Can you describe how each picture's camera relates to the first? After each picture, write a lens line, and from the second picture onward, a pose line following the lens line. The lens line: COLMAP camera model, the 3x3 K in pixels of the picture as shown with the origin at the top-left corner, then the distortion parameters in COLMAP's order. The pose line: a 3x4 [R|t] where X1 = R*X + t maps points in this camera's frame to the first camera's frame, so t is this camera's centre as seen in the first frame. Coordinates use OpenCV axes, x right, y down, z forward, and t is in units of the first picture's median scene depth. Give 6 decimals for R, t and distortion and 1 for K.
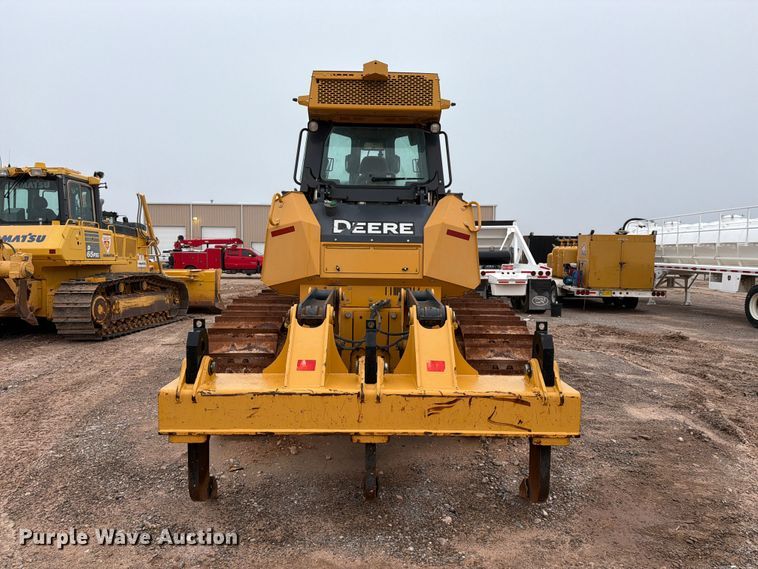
lens RADIAL K [[528.5, 0, 379.0], [0, 528.5, 284.5], [0, 0, 1]] dist [0.062064, -0.078750]
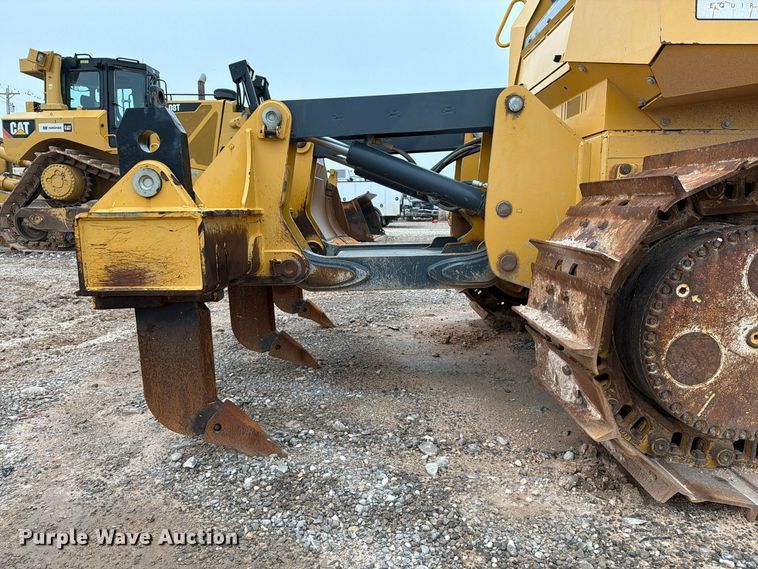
lens RADIAL K [[534.5, 0, 380.6], [0, 534.5, 288.1], [0, 0, 1]] dist [0.065977, -0.084948]
pose [[-0.009613, 0.138405, -0.990329, 0.577886], [-0.053476, 0.988886, 0.138722, 0.120187], [0.998523, 0.054293, -0.002104, 0.835358]]
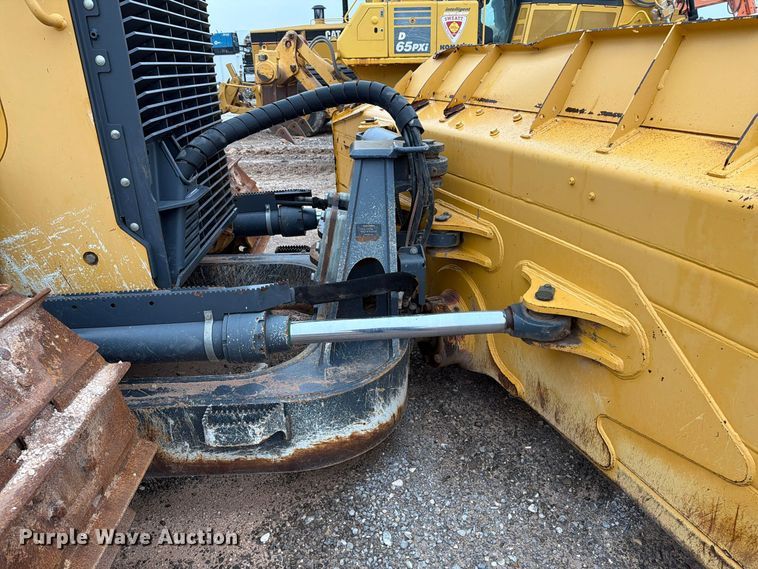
lens RADIAL K [[534.5, 0, 380.6], [0, 534.5, 288.1], [0, 0, 1]] dist [0.065977, -0.084948]
pose [[0.032830, 0.367048, -0.929622, 0.410650], [-0.021522, 0.930168, 0.366503, -0.046773], [0.999229, 0.007975, 0.038437, 1.967376]]
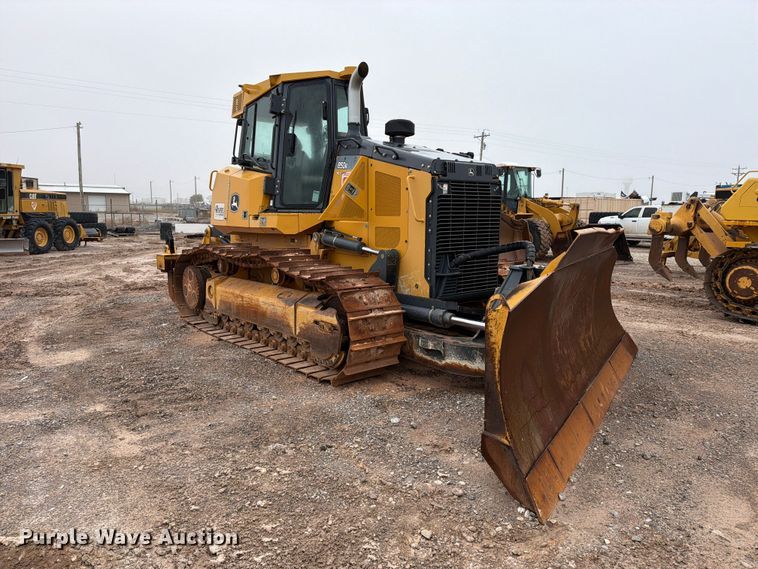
lens RADIAL K [[534.5, 0, 380.6], [0, 534.5, 288.1], [0, 0, 1]] dist [0.065977, -0.084948]
pose [[-0.774130, 0.071221, -0.629007, 0.823573], [-0.049758, 0.983730, 0.172625, -0.116352], [0.631068, 0.164932, -0.757991, 2.576342]]
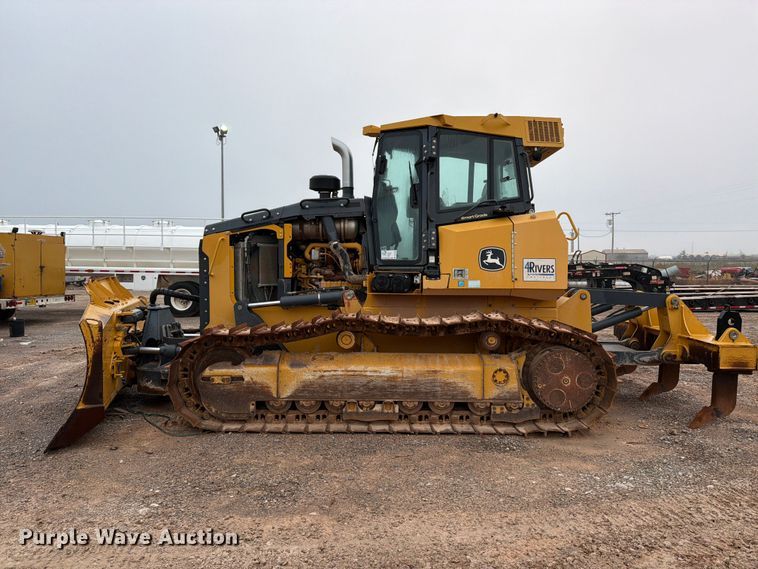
lens RADIAL K [[526.5, 0, 380.5], [0, 526.5, 287.3], [0, 0, 1]] dist [0.065842, -0.084035]
pose [[0.024803, -0.058854, 0.997958, -1.364993], [0.050059, 0.997086, 0.057559, -0.094940], [-0.998438, 0.048529, 0.027677, 1.373115]]
